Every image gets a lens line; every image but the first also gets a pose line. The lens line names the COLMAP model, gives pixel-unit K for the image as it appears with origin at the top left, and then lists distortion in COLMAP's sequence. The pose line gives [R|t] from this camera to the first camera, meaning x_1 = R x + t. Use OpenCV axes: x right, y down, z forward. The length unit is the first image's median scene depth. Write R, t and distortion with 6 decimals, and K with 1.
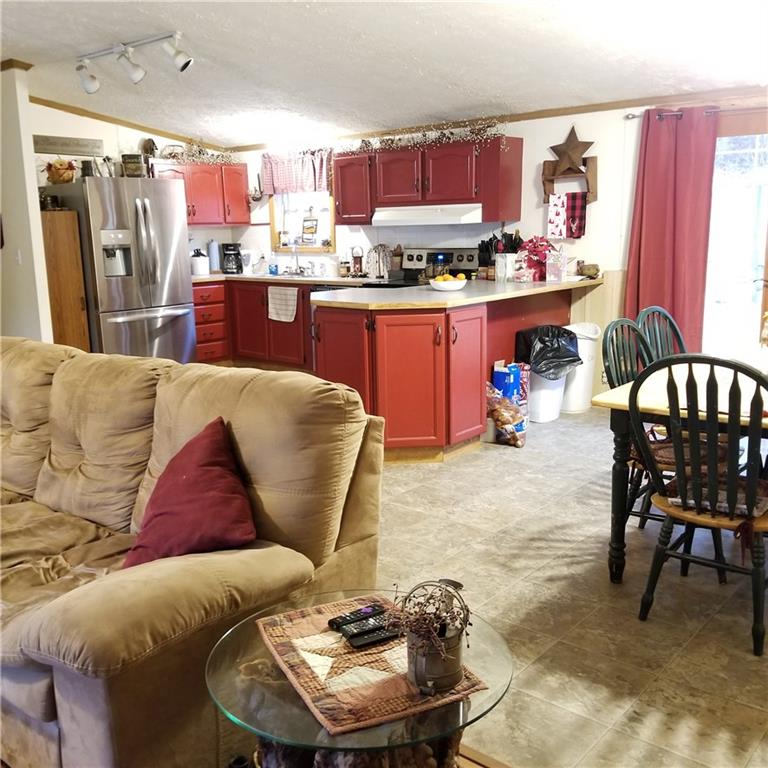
lens RADIAL K [[792.9, 0, 385.8], [0, 792.9, 378.8], [0, 0, 1]] dist [0.128356, -0.287352]
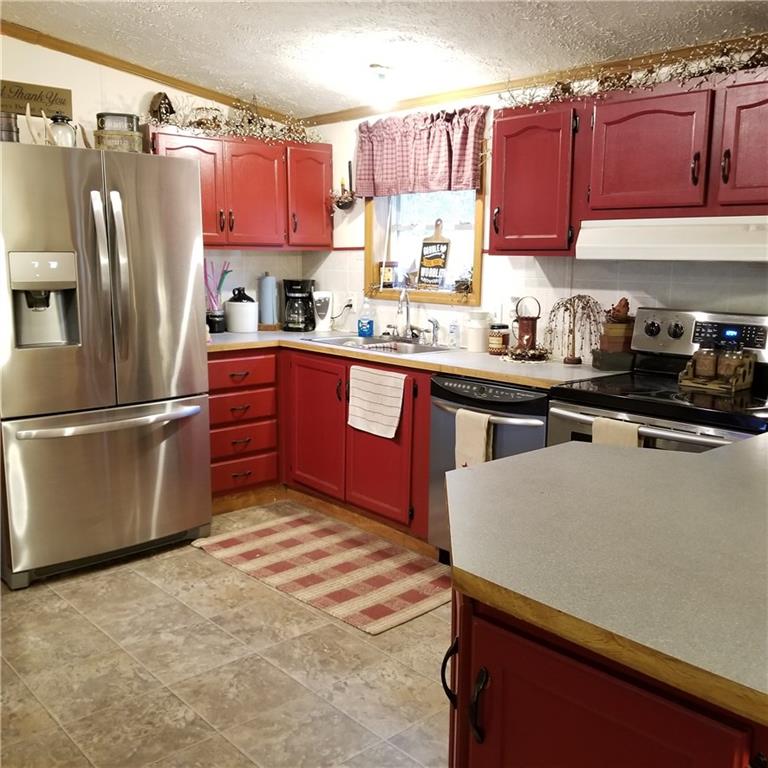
lens RADIAL K [[792.9, 0, 385.8], [0, 792.9, 378.8], [0, 0, 1]] dist [0.128356, -0.287352]
pose [[0.989986, 0.051847, -0.131300, -0.060656], [-0.055806, 0.998086, -0.026654, -0.104523], [0.129667, 0.033714, 0.990984, 0.530703]]
